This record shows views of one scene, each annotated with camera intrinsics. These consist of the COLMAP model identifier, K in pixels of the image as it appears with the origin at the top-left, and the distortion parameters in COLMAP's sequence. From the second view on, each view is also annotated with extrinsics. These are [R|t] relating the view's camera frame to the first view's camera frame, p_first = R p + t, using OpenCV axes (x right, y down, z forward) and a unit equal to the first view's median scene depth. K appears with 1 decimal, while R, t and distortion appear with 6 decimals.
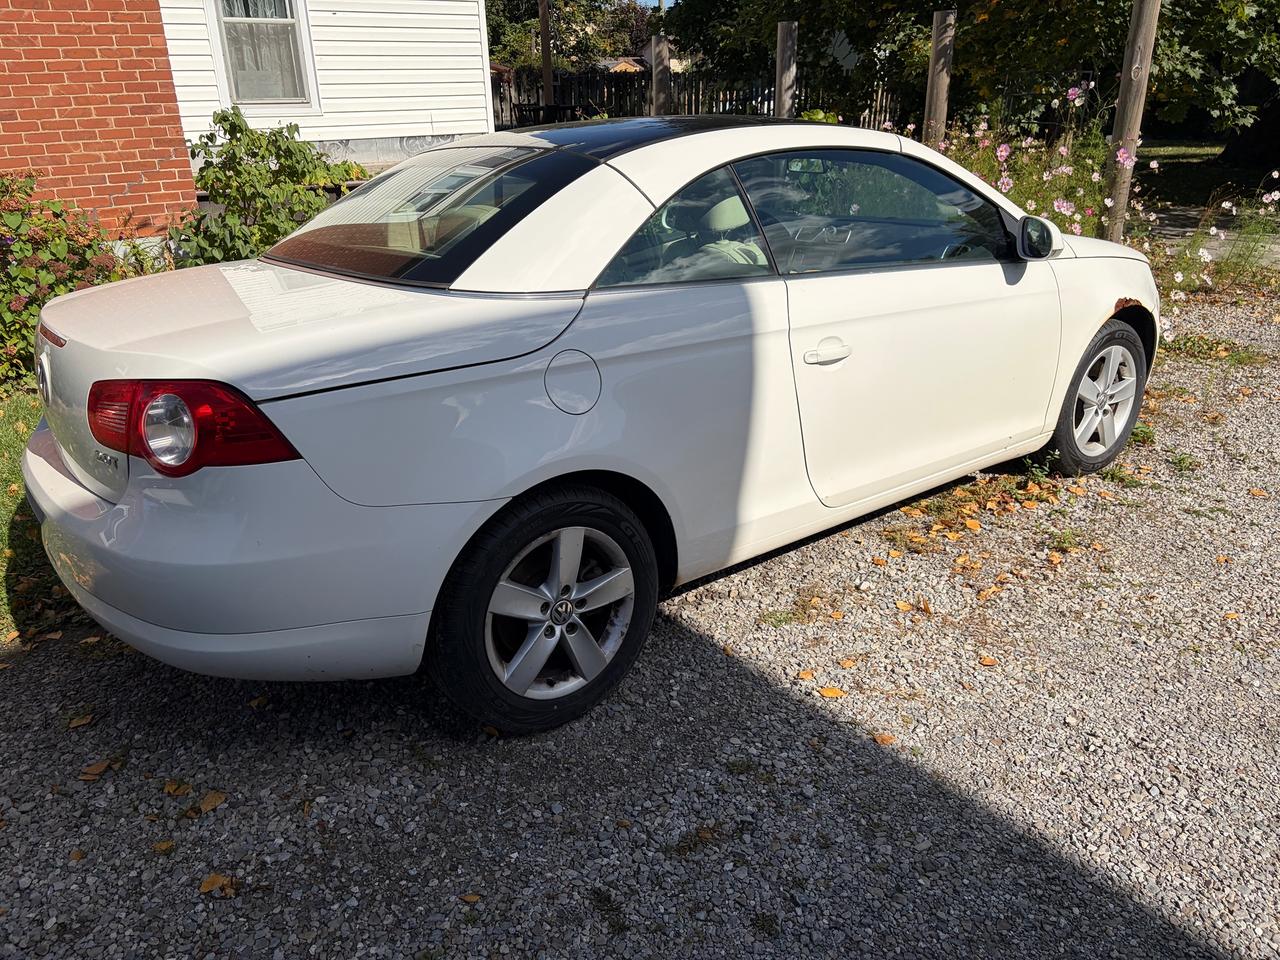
lens RADIAL K [[936.9, 0, 640.0], [0, 936.9, 480.0], [0, 0, 1]] dist [0.082754, -0.101192]
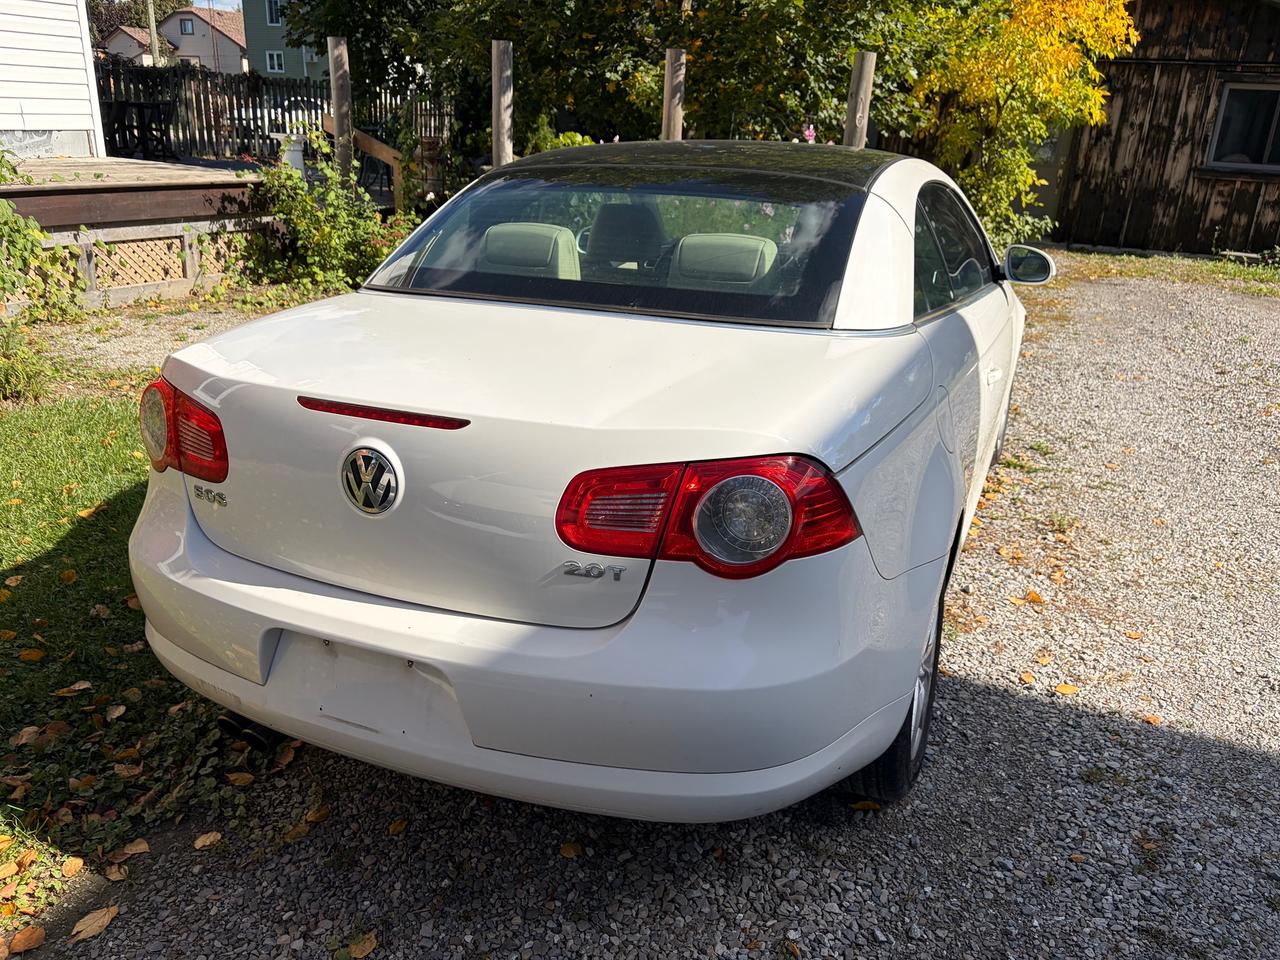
lens RADIAL K [[936.9, 0, 640.0], [0, 936.9, 480.0], [0, 0, 1]] dist [0.082754, -0.101192]
pose [[0.880592, -0.106541, 0.461743, -0.259957], [0.114400, 0.993374, 0.011036, -0.029189], [-0.459859, 0.043105, 0.886945, 0.095705]]
